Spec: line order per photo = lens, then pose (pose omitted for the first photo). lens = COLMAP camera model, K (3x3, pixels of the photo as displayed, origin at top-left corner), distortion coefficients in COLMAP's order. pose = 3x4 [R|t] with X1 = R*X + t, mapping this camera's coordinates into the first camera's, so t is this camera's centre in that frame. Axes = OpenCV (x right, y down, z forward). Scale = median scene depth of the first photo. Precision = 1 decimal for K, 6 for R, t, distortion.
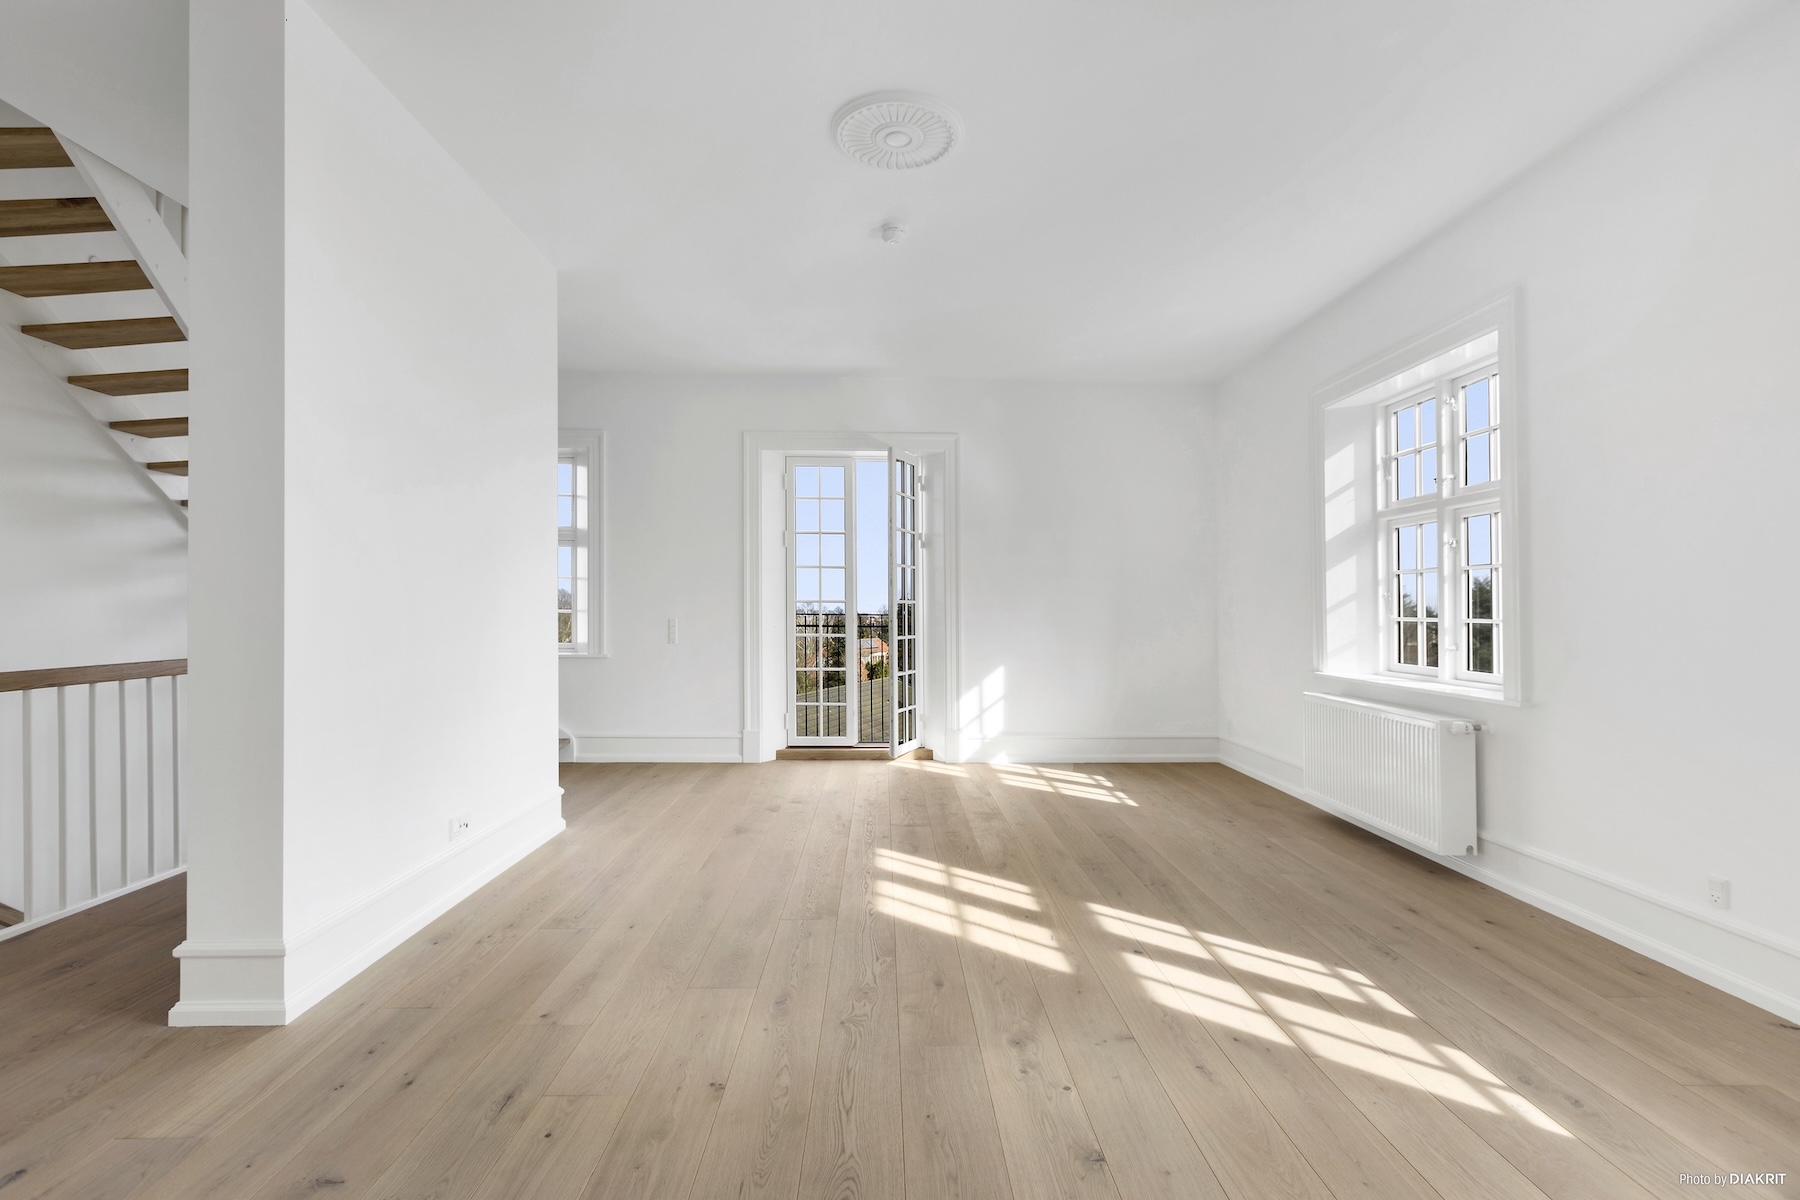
lens RADIAL K [[837.0, 0, 906.2], [0, 837.0, 587.9], [0, 0, 1]] dist [0.004501, 0.000350]
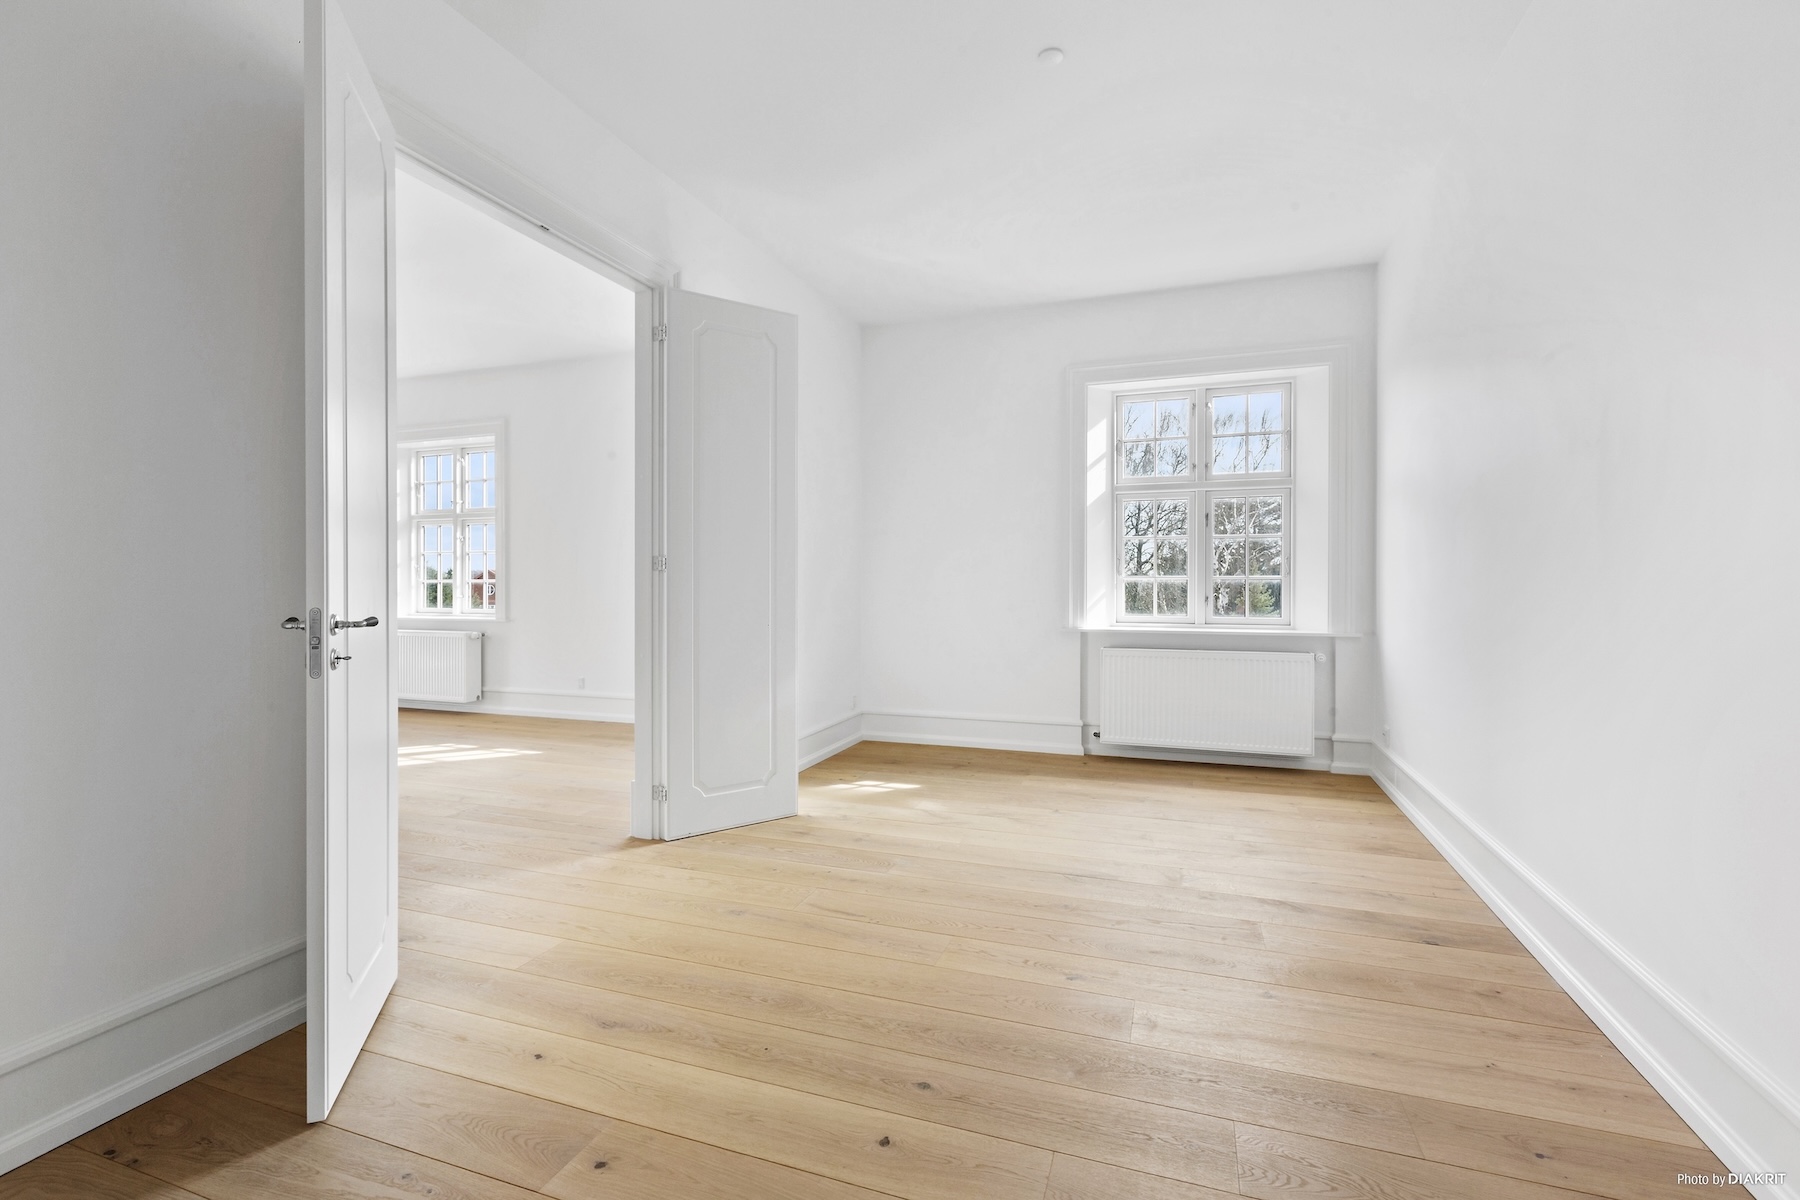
lens RADIAL K [[837.0, 0, 904.9], [0, 837.0, 588.0], [0, 0, 1]] dist [0.004501, 0.000350]
pose [[0.358278, -0.017985, 0.933442, -0.696846], [-0.020936, 0.999408, 0.027291, -0.015375], [-0.933380, -0.029320, 0.357689, -0.546215]]
